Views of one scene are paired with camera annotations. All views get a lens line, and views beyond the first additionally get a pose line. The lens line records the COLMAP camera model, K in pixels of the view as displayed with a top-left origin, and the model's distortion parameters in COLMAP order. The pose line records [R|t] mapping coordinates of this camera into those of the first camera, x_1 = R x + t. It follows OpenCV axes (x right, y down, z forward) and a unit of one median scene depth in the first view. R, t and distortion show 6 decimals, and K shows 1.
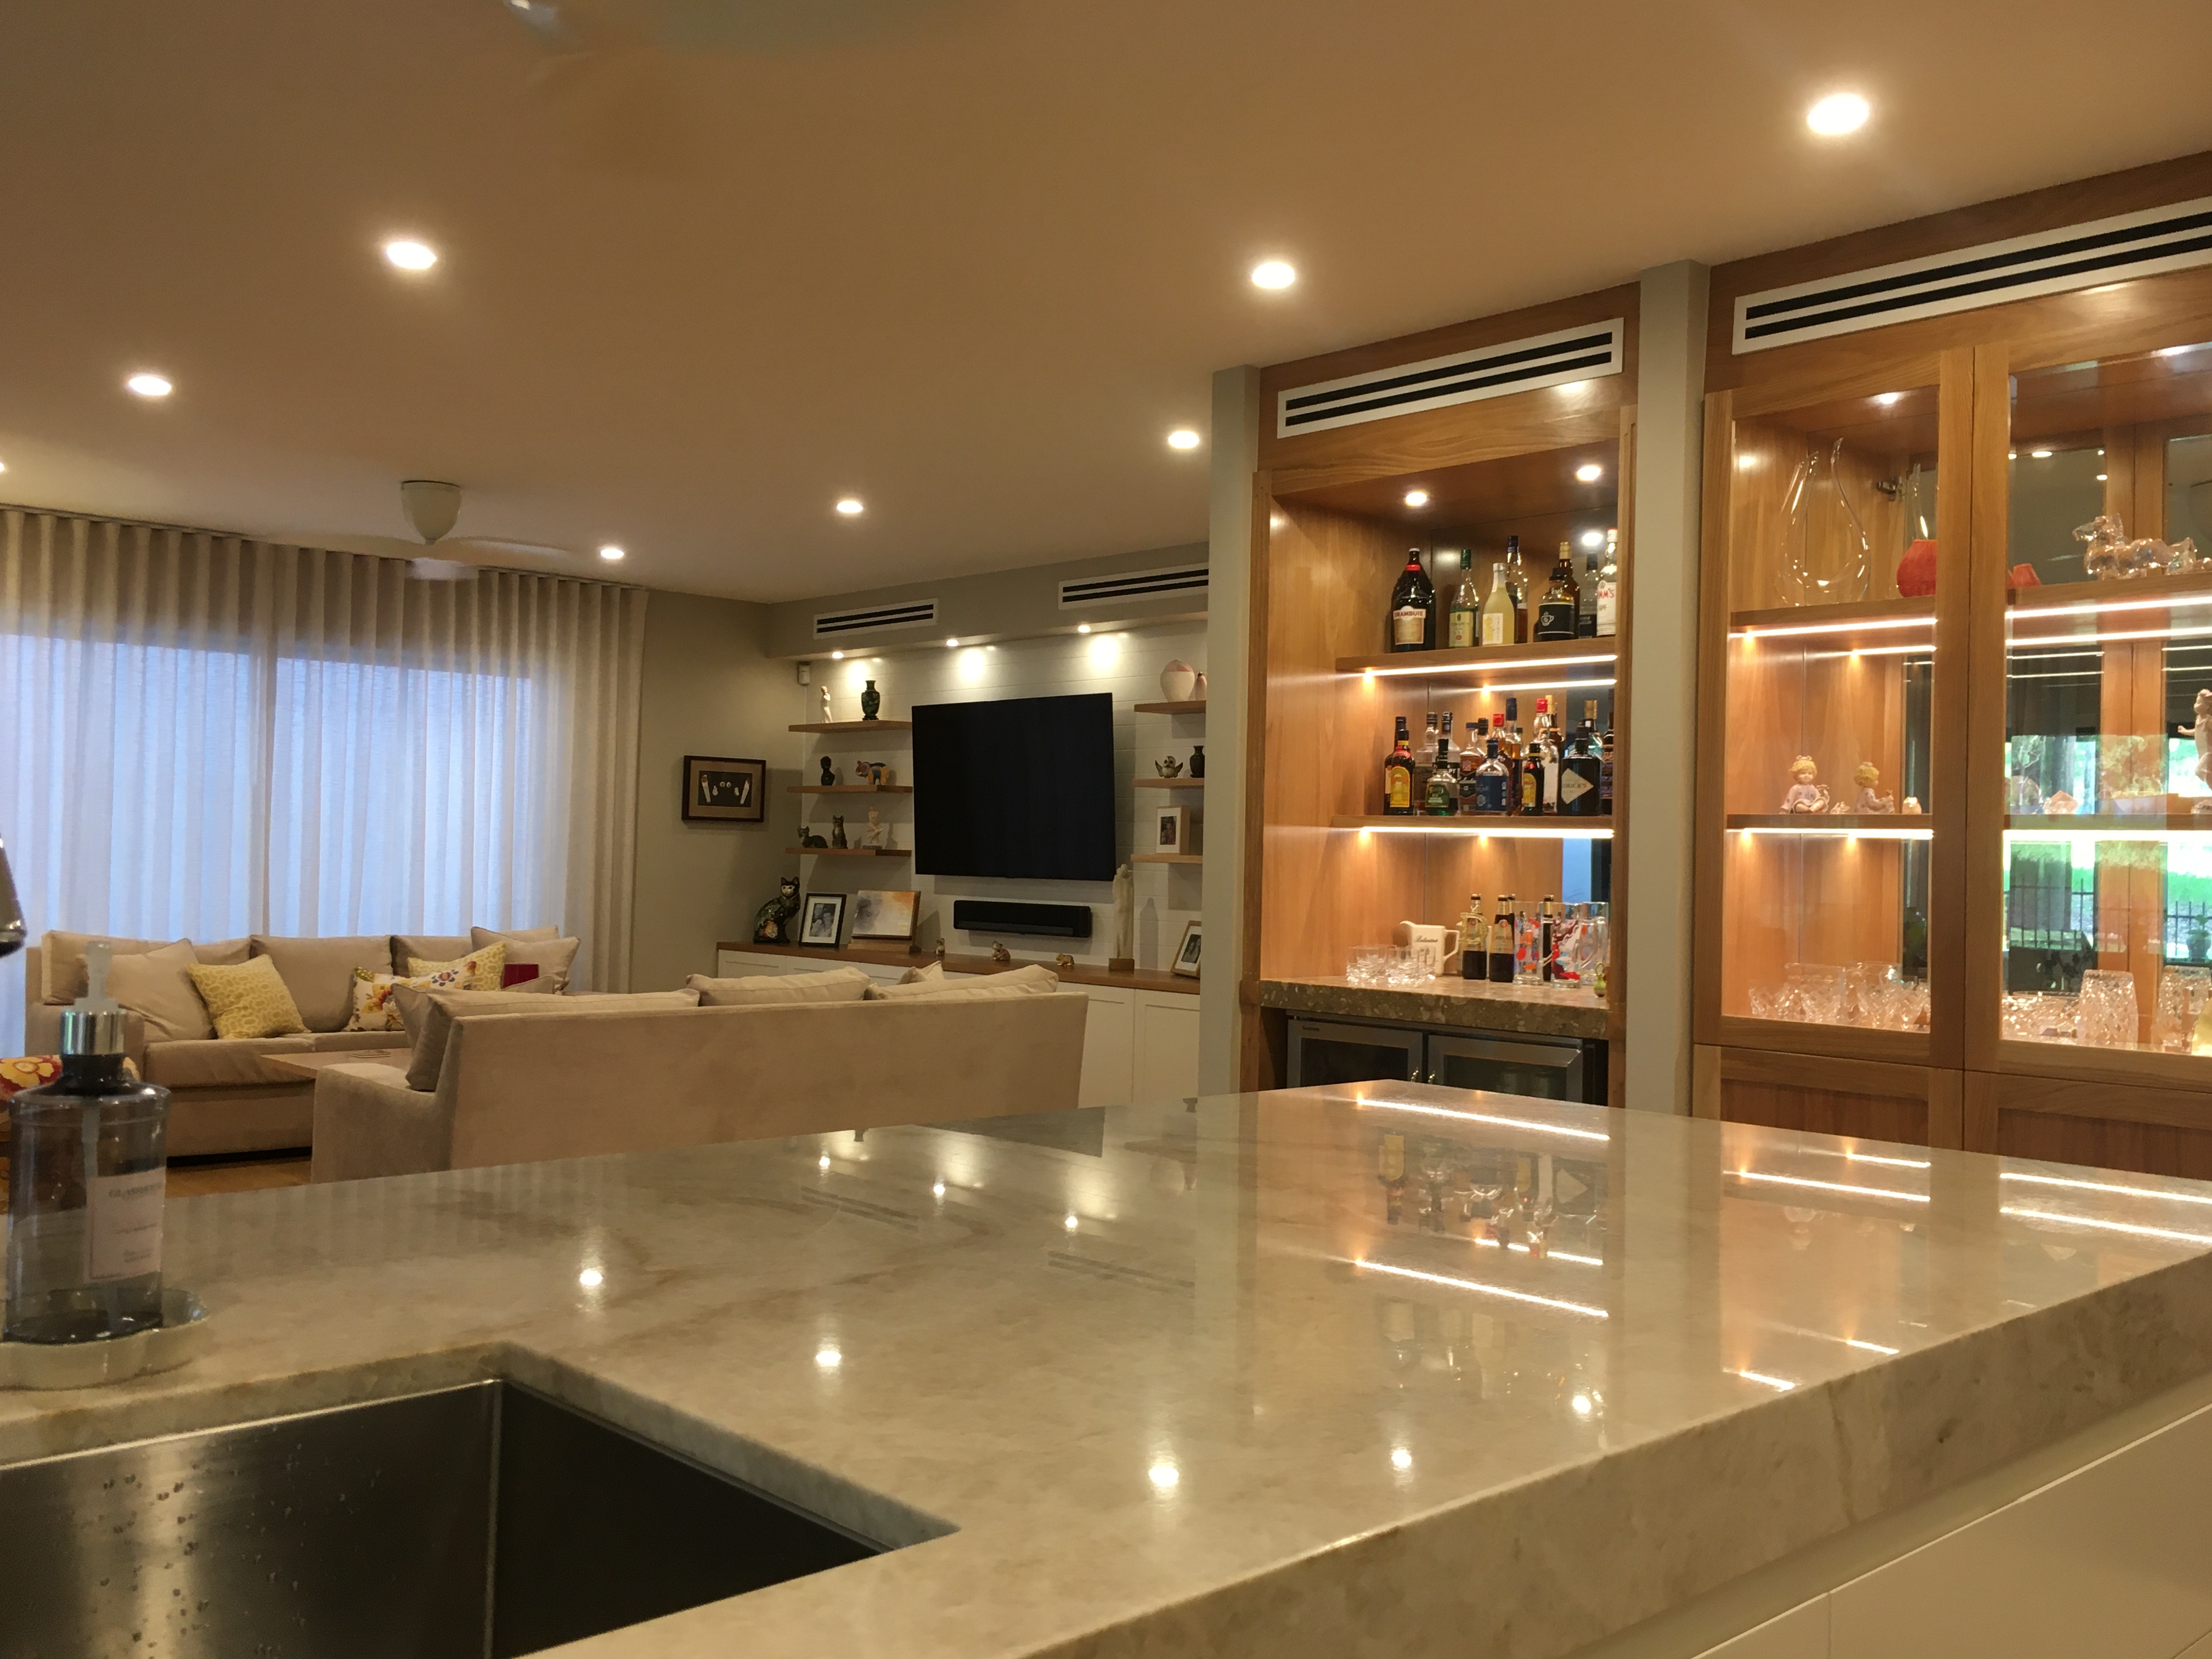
lens RADIAL K [[1965.2, 0, 1112.7], [0, 1965.2, 824.8], [0, 0, 1]] dist [0.041349, -0.060739]
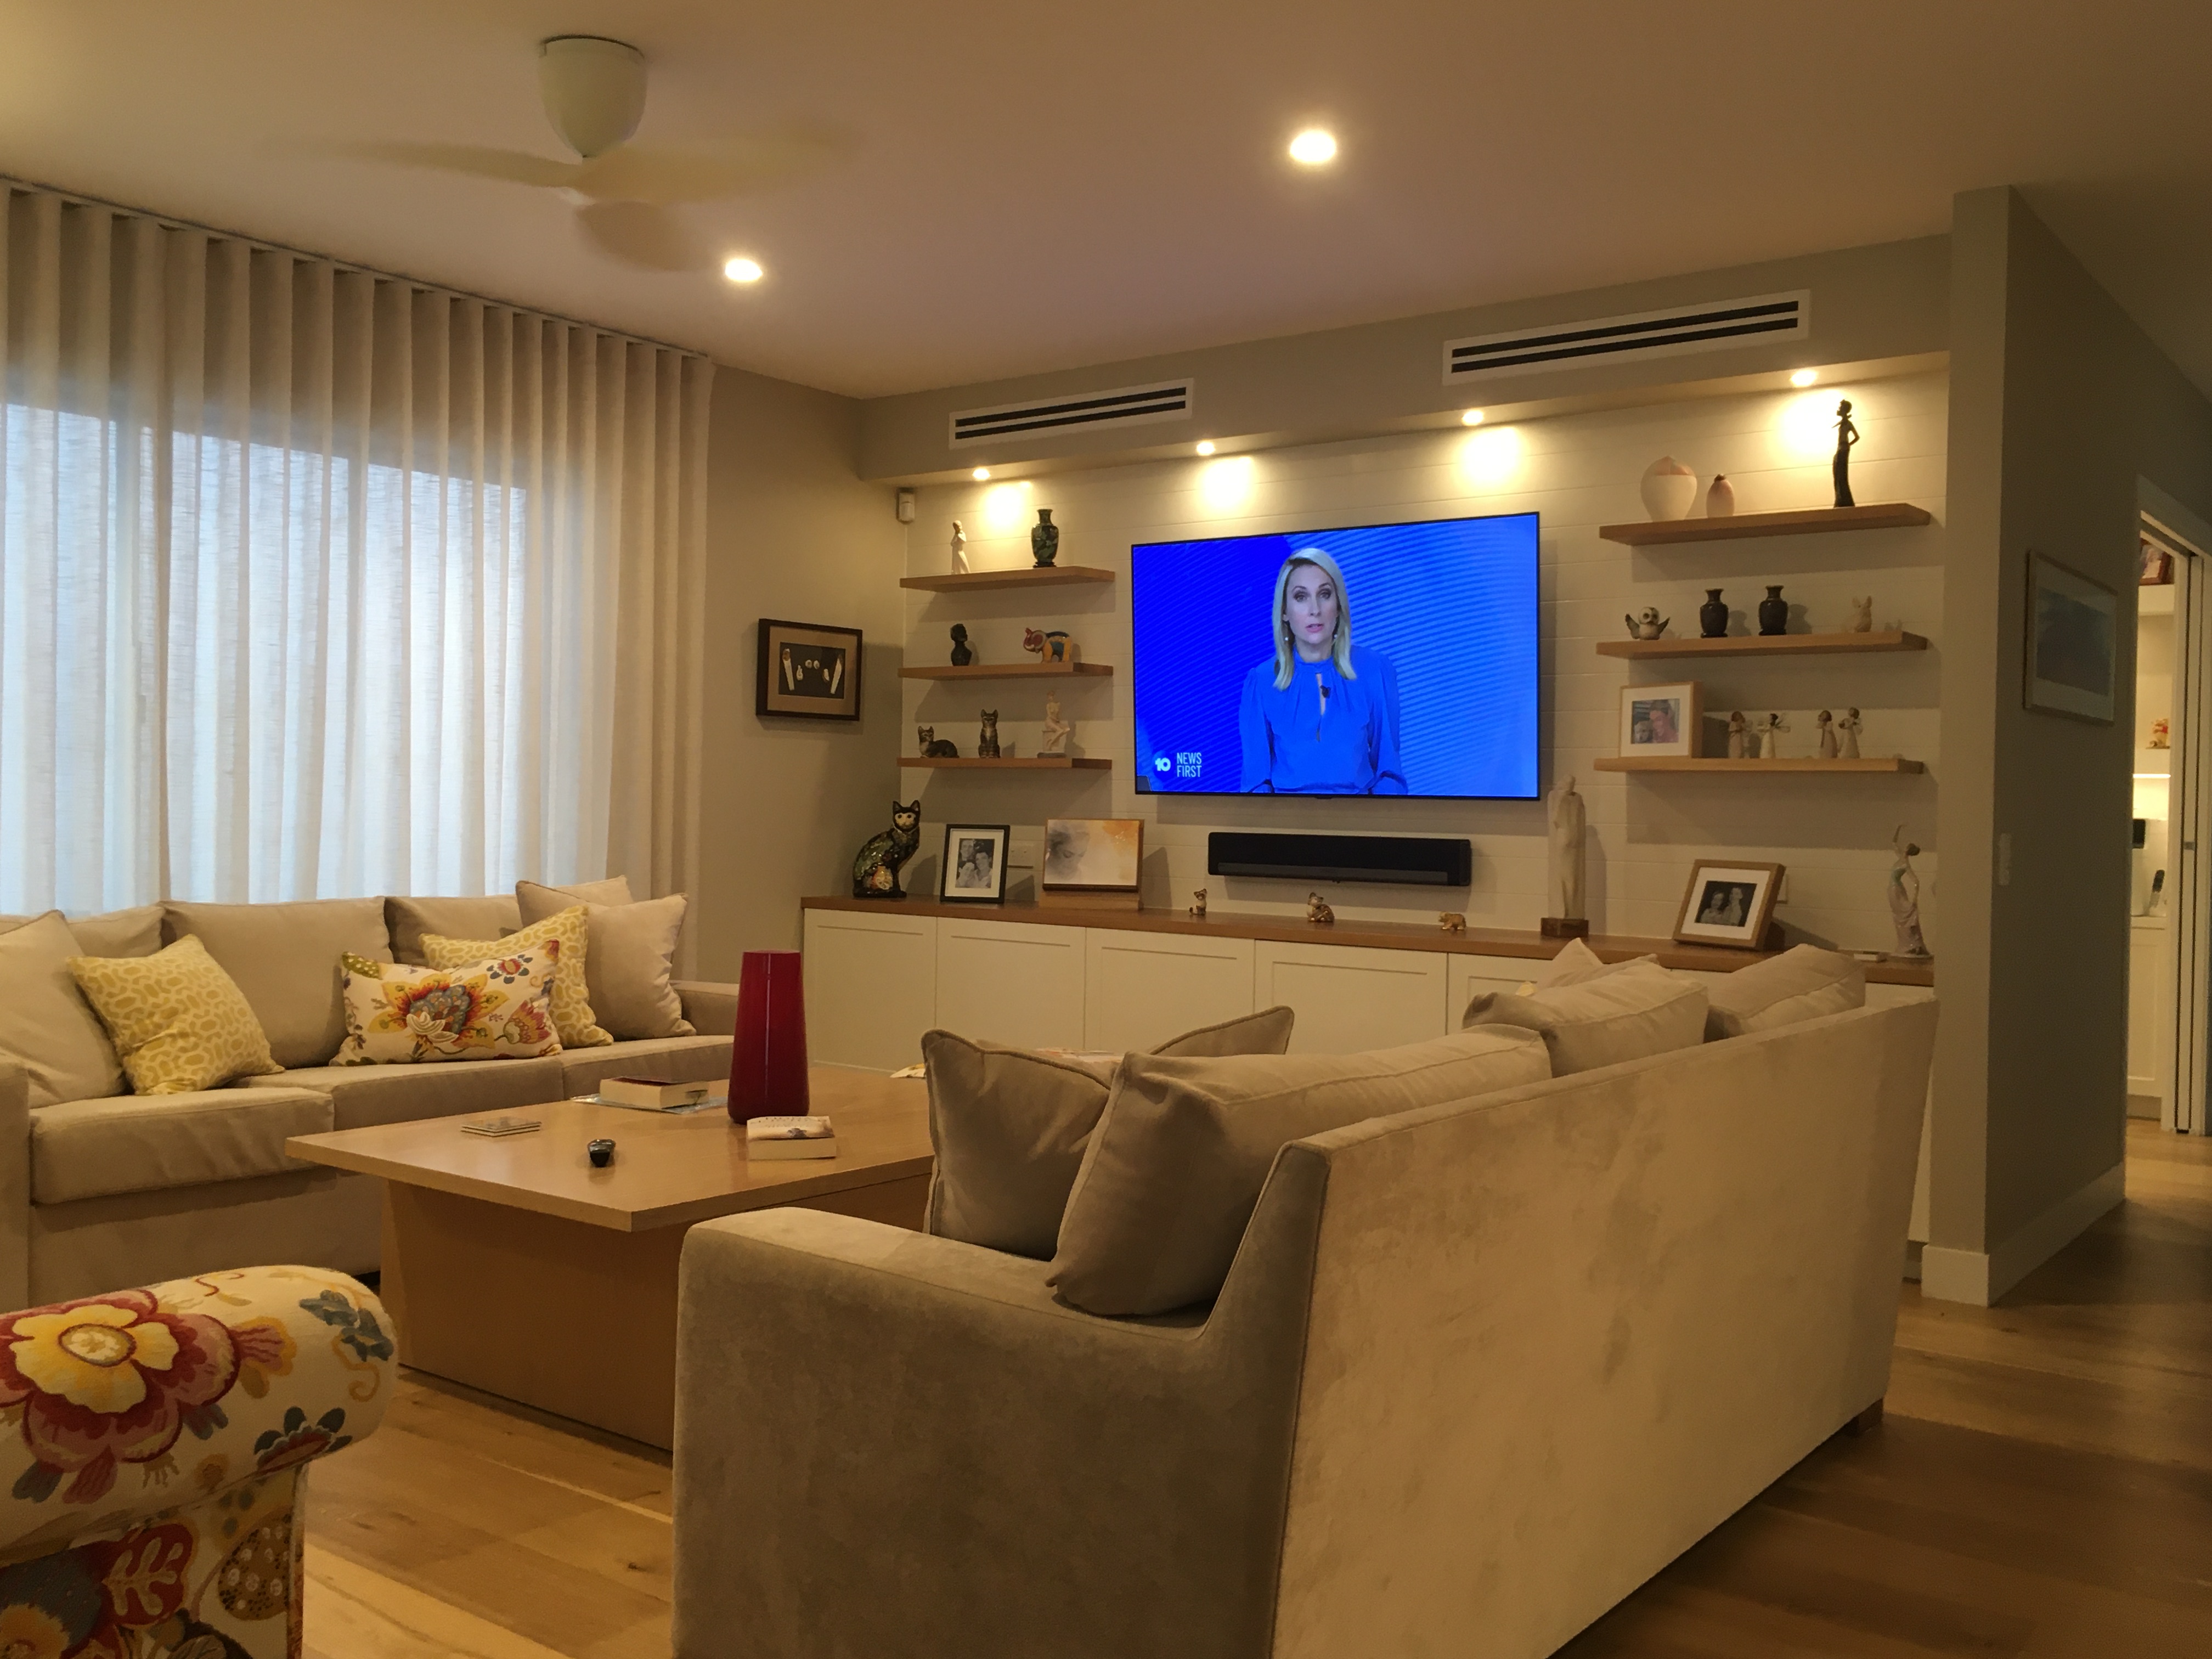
lens RADIAL K [[1965.2, 0, 1100.5], [0, 1965.2, 835.5], [0, 0, 1]] dist [0.041349, -0.060739]
pose [[0.985313, -0.008437, 0.170547, -0.229163], [0.001611, 0.999193, 0.040123, 0.012149], [-0.170748, -0.039259, 0.984532, 0.337546]]
